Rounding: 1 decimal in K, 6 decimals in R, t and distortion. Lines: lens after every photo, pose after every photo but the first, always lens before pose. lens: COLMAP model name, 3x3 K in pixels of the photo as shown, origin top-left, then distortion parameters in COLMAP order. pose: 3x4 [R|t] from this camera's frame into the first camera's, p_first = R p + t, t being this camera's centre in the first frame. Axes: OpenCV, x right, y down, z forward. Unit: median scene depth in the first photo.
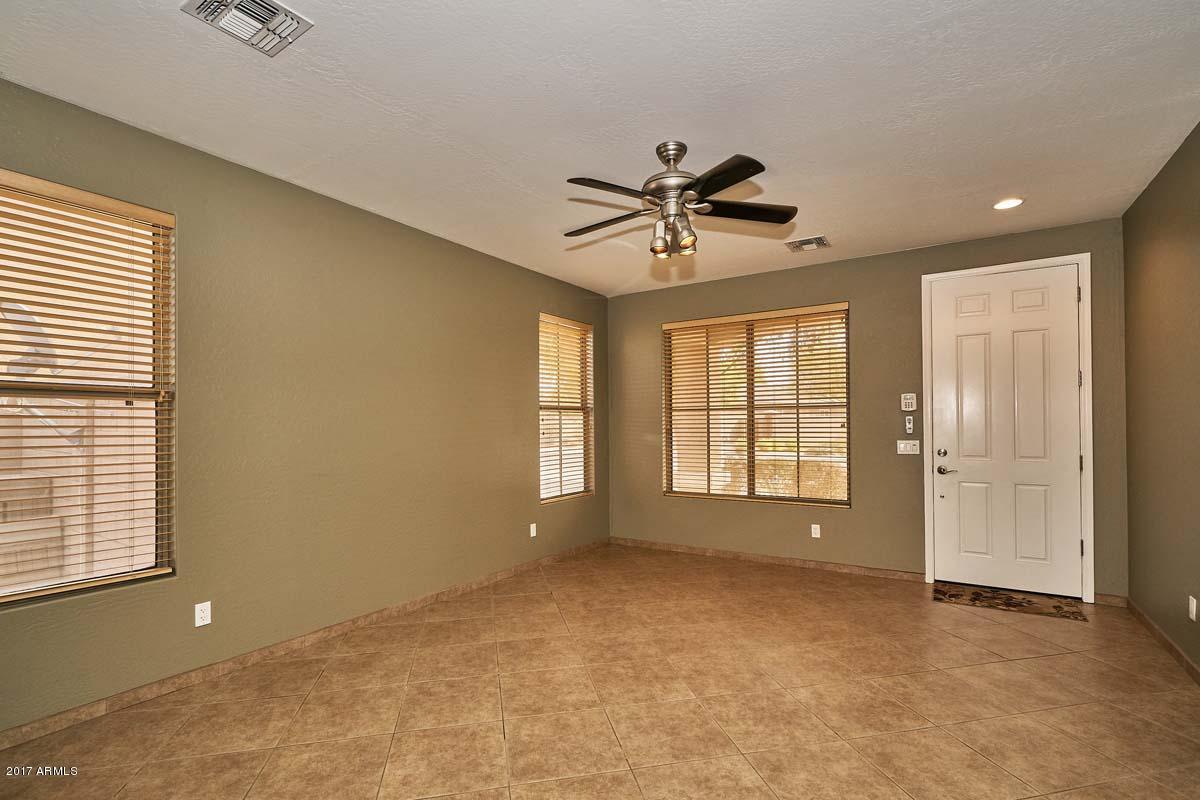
lens RADIAL K [[555.1, 0, 600.0], [0, 555.1, 419.4], [0, 0, 1]] dist [0.000496, 0.000207]
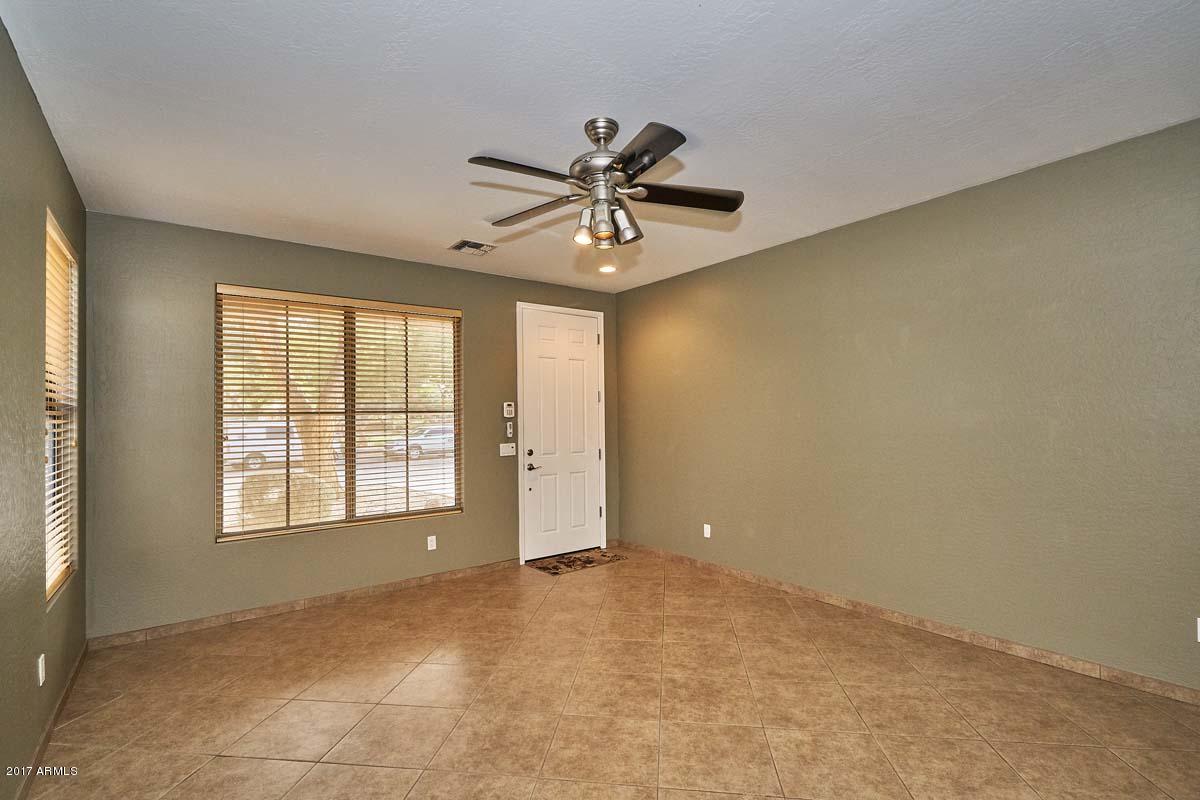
lens RADIAL K [[547.1, 0, 598.3], [0, 547.1, 408.7], [0, 0, 1]] dist [0.000414, 0.000026]
pose [[0.342519, 0.020101, 0.939296, -0.499872], [0.002179, 0.999751, -0.022189, -0.009738], [-0.939508, 0.009647, 0.342390, 0.510337]]
